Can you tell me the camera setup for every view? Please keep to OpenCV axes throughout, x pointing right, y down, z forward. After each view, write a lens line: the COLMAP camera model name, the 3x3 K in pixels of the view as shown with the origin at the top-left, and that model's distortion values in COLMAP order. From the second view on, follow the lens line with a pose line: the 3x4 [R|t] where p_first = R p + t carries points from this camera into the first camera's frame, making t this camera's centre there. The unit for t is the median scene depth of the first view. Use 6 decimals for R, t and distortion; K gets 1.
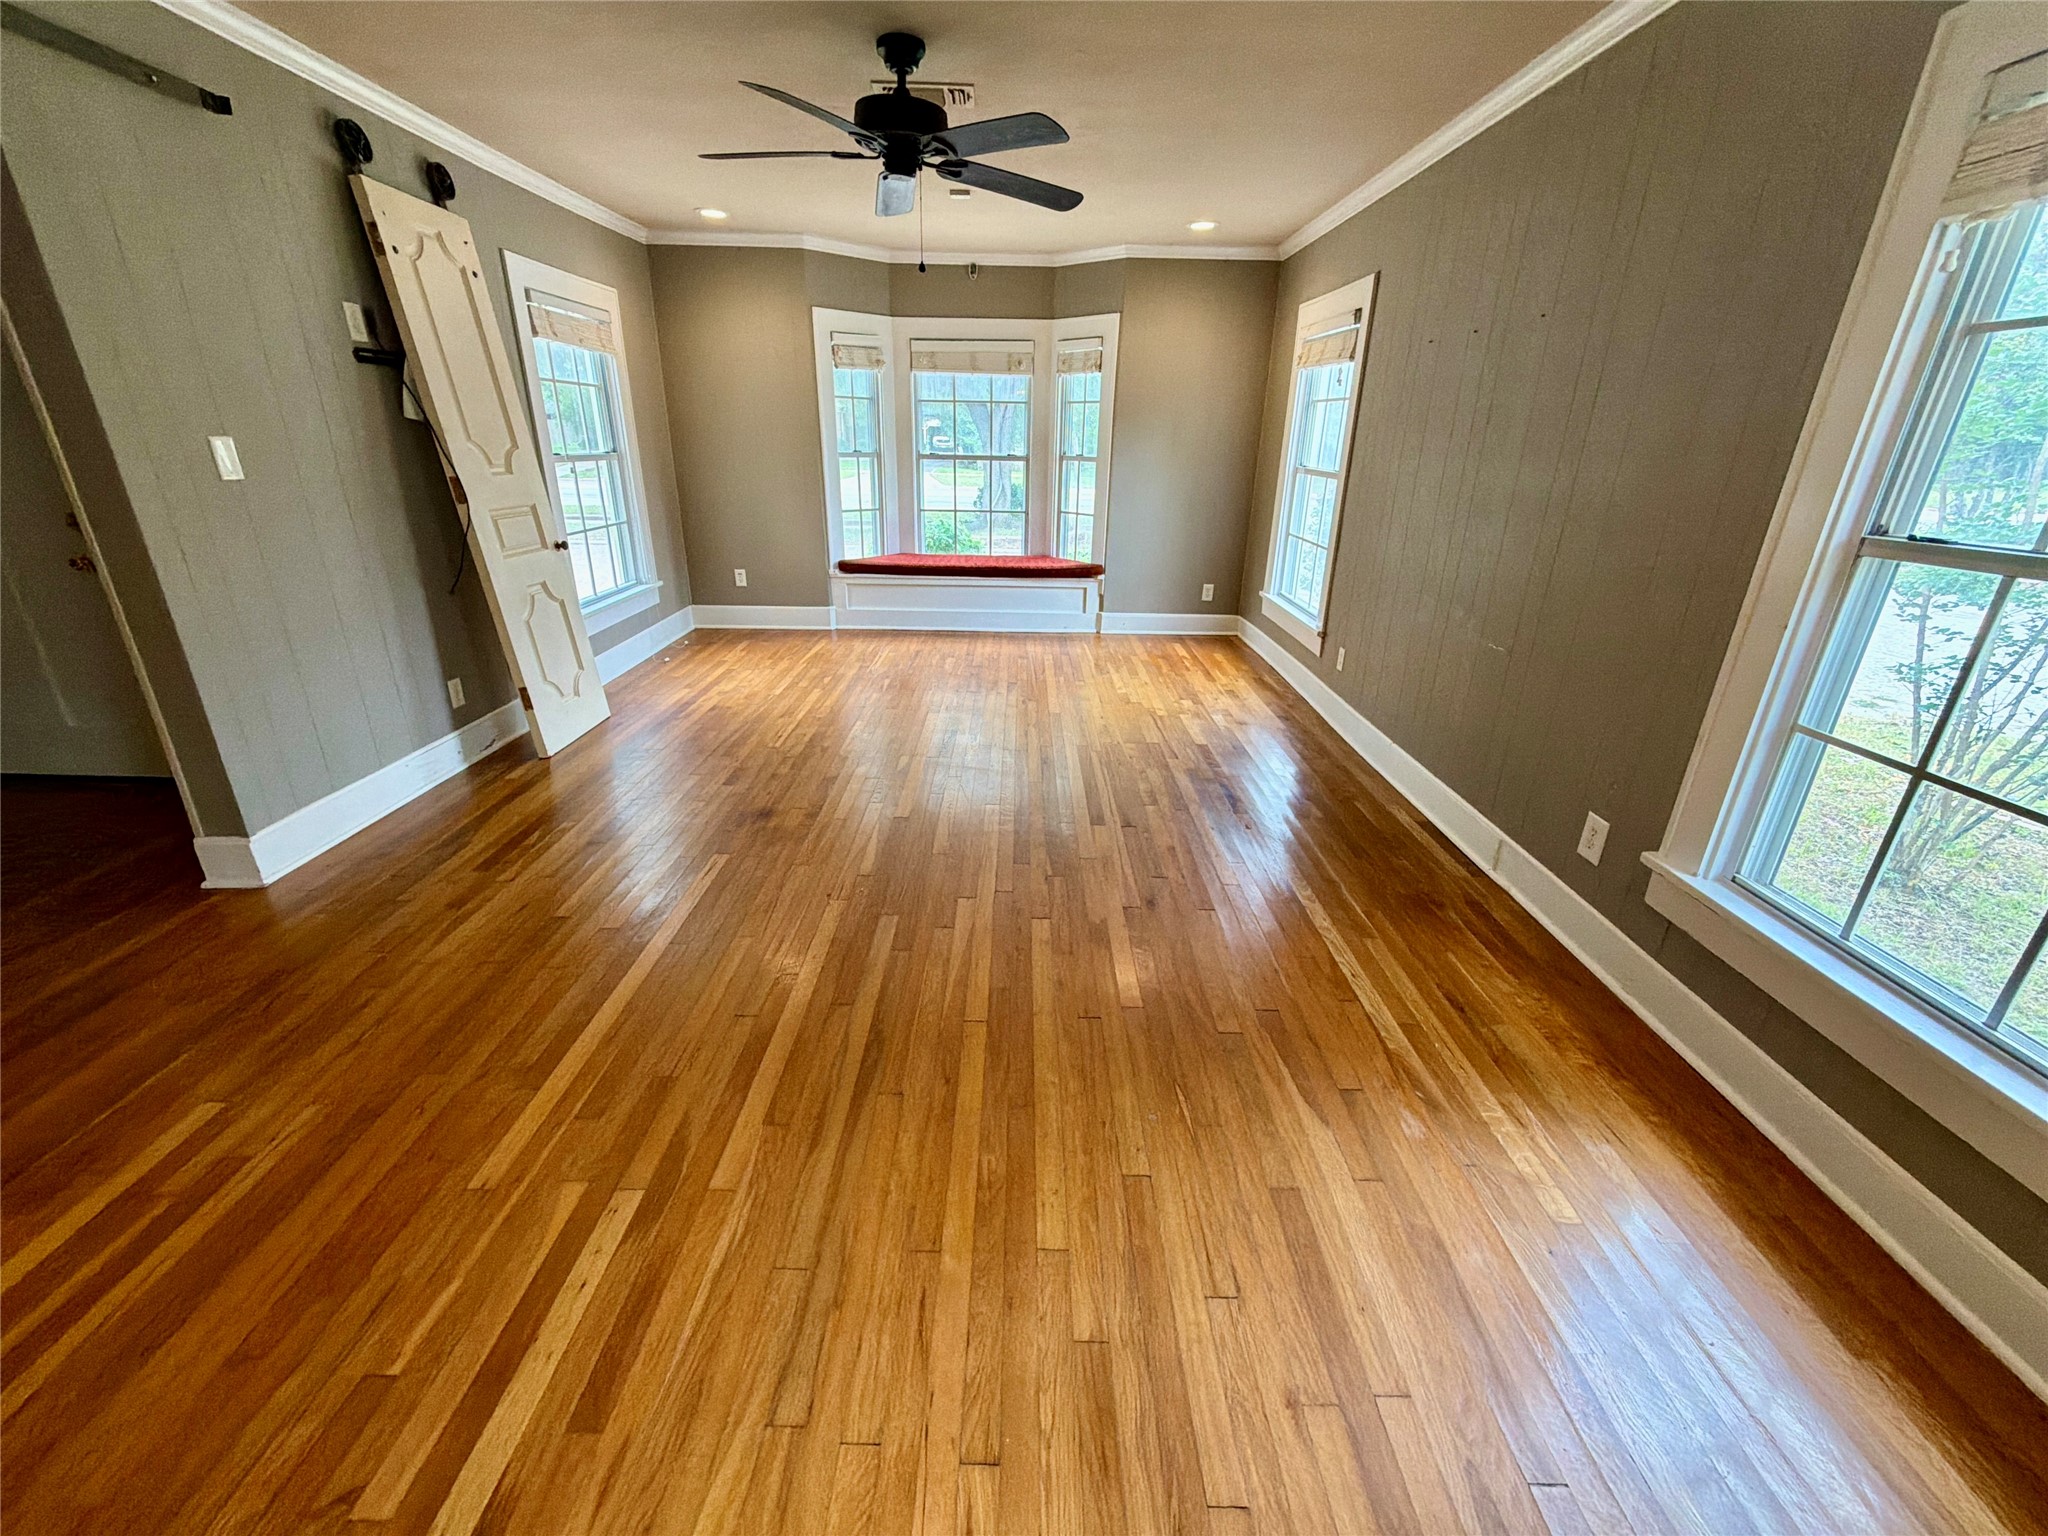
lens RADIAL K [[815.9, 0, 1018.2], [0, 815.9, 759.5], [0, 0, 1]] dist [0.000486, -0.000116]
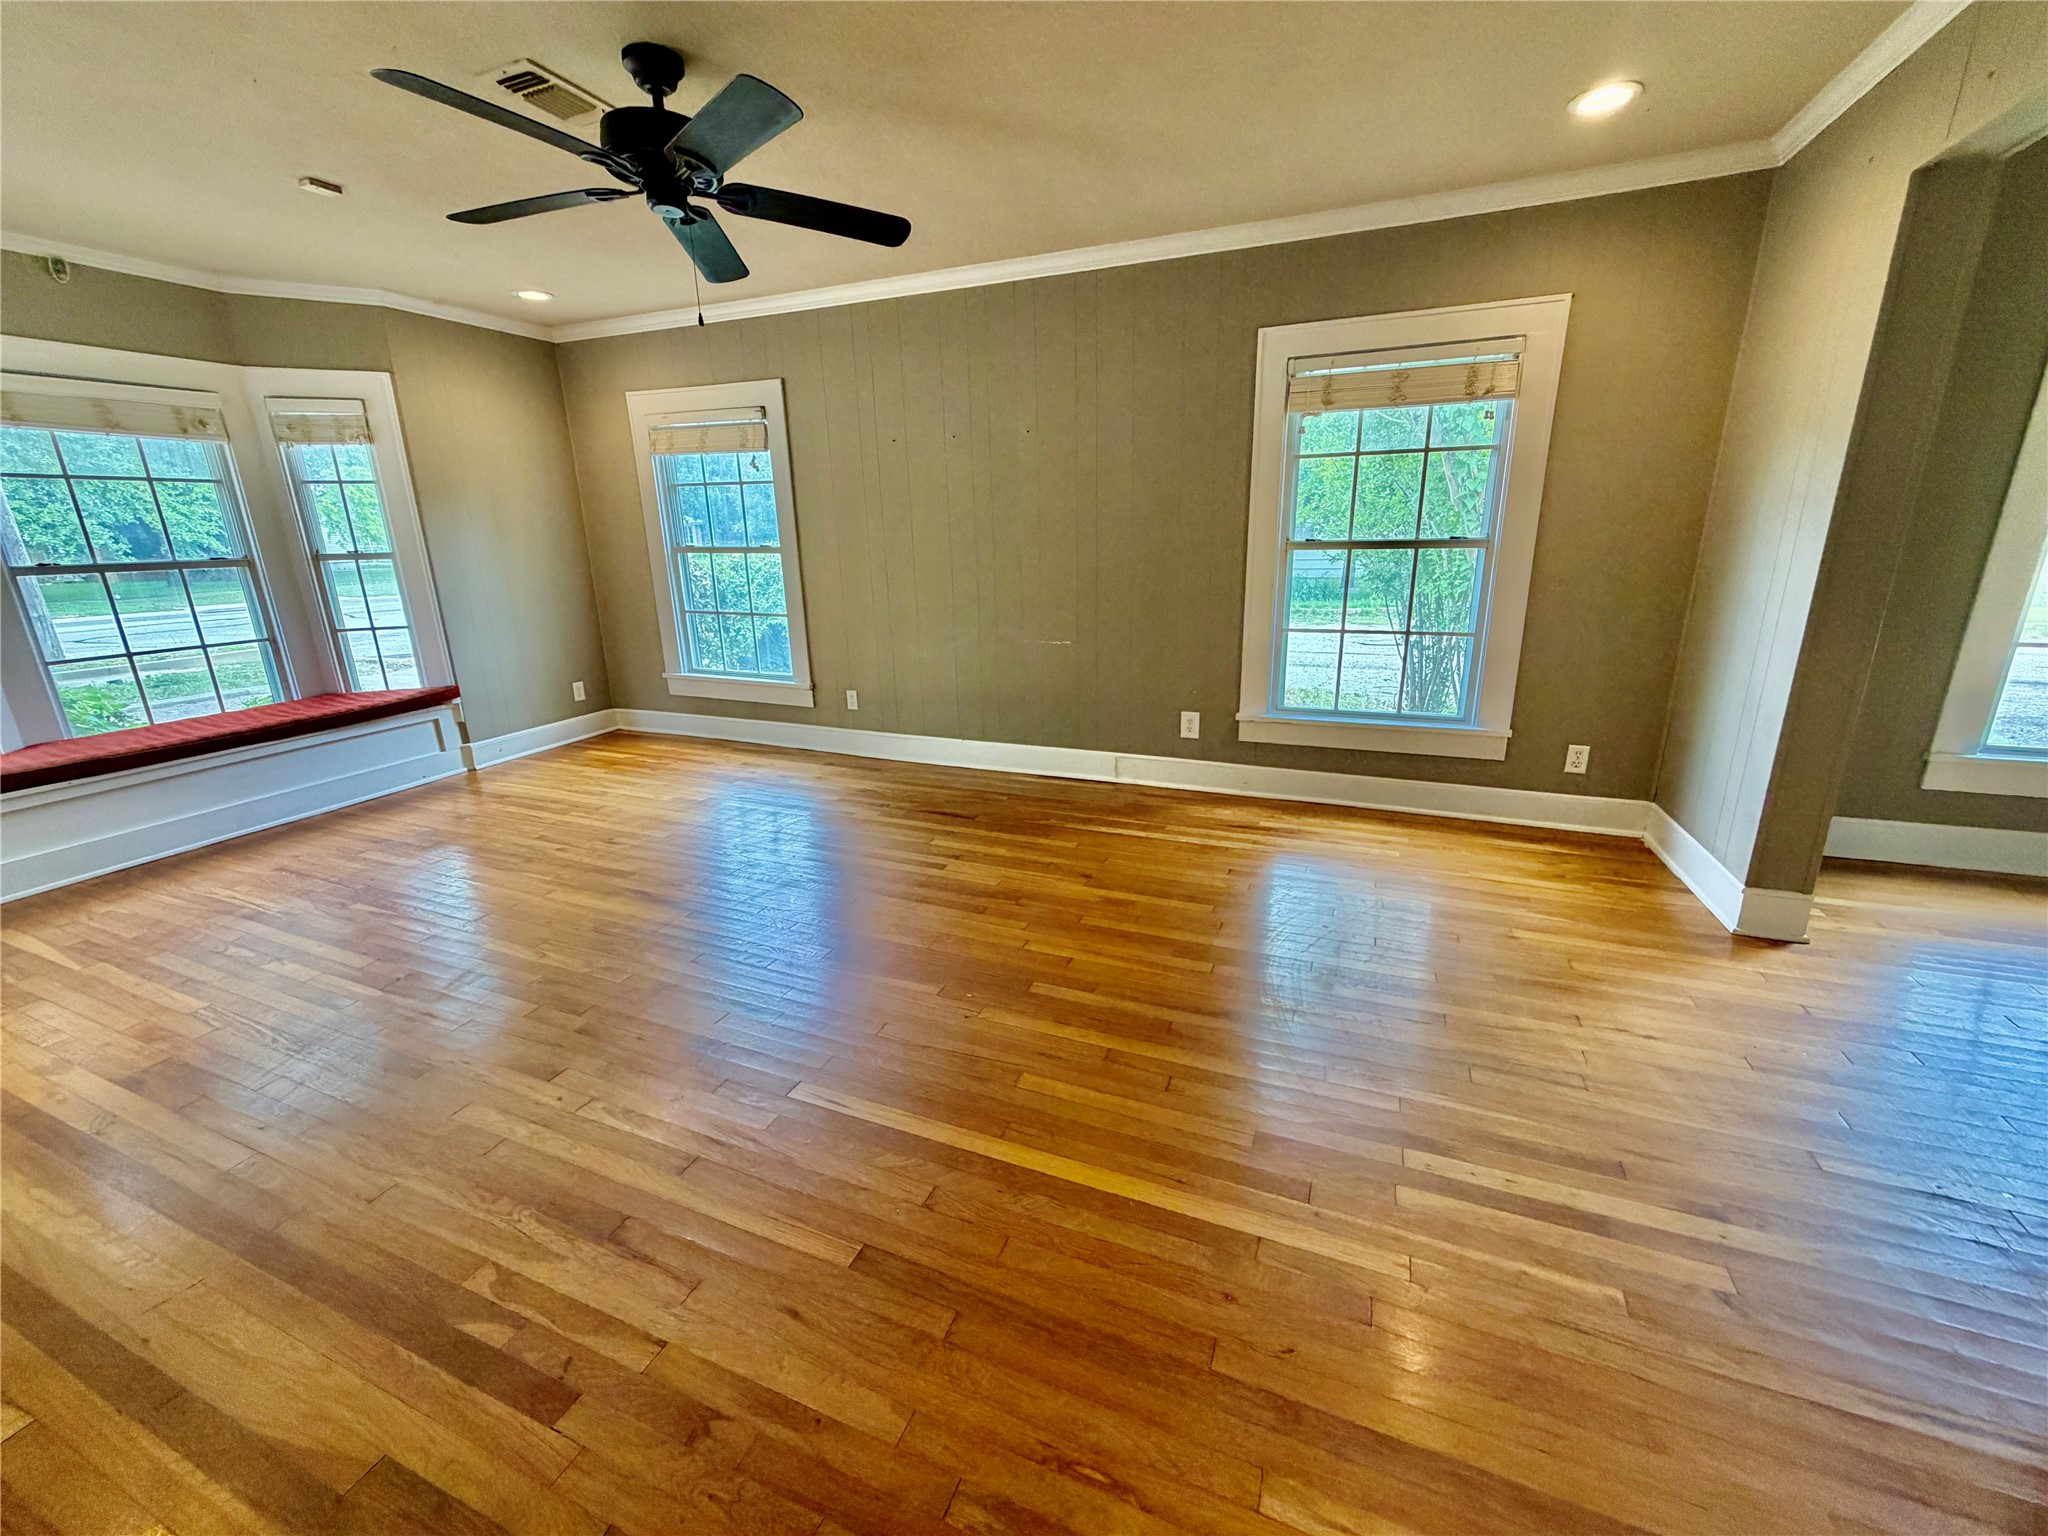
lens RADIAL K [[815.9, 0, 1022.0], [0, 815.9, 757.8], [0, 0, 1]] dist [0.000486, -0.000116]
pose [[0.385470, -0.278647, 0.879641, -0.457956], [0.366558, 0.921105, 0.131151, -0.092552], [-0.846787, 0.271884, 0.457198, 0.241652]]
